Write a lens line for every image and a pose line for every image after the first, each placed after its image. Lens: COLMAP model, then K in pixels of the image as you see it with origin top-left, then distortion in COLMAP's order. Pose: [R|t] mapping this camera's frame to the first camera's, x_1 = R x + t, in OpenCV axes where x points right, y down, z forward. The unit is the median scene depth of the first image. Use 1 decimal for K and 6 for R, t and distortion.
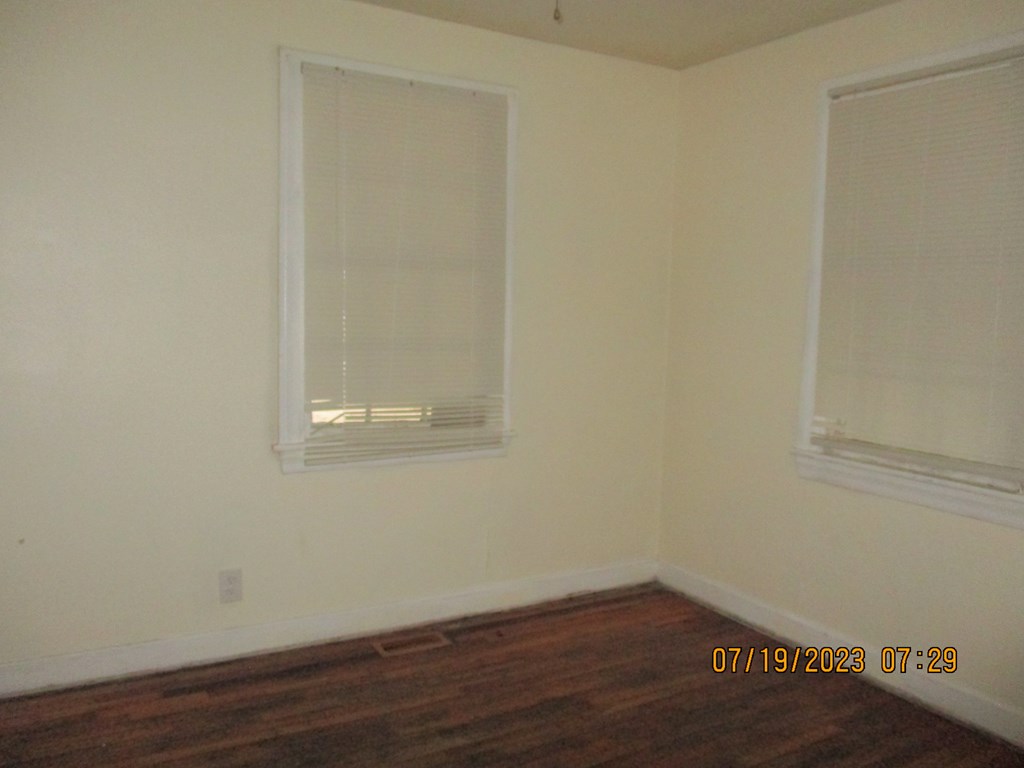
lens RADIAL K [[867.2, 0, 512.3], [0, 867.2, 384.4], [0, 0, 1]] dist [-0.012127, -0.011300]
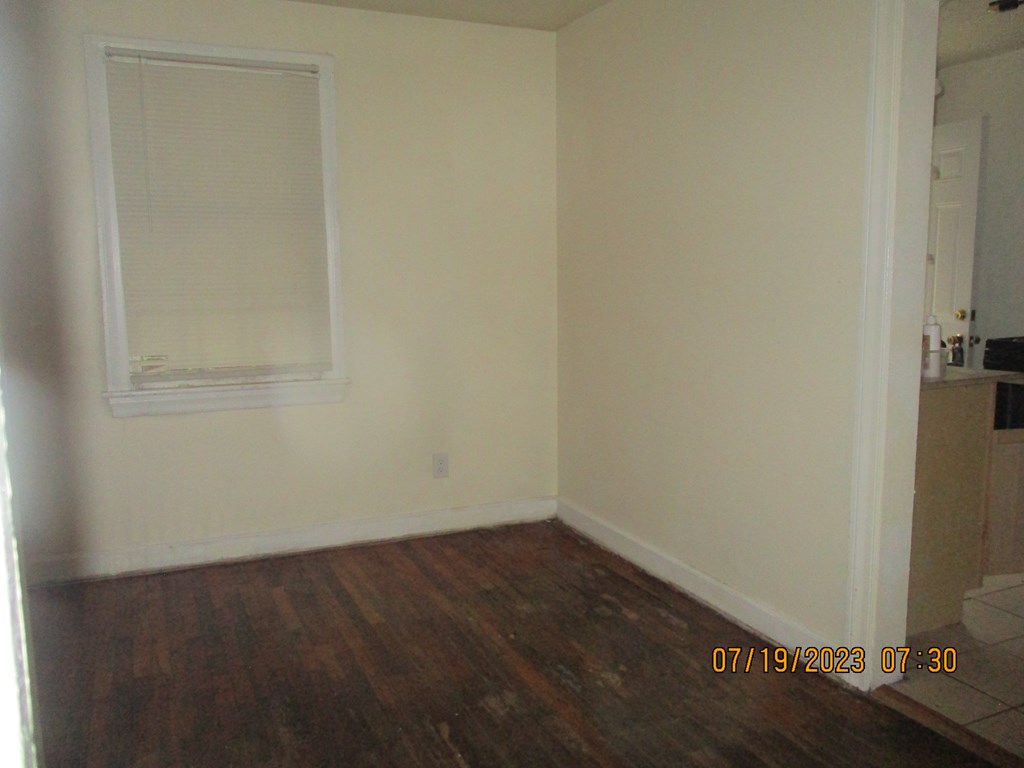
lens RADIAL K [[867.2, 0, 512.4], [0, 867.2, 383.8], [0, 0, 1]] dist [-0.012127, -0.011300]
pose [[0.097121, -0.156472, 0.982896, -0.712374], [0.102903, 0.983850, 0.146456, -0.040988], [-0.989939, 0.086919, 0.111654, 0.447165]]
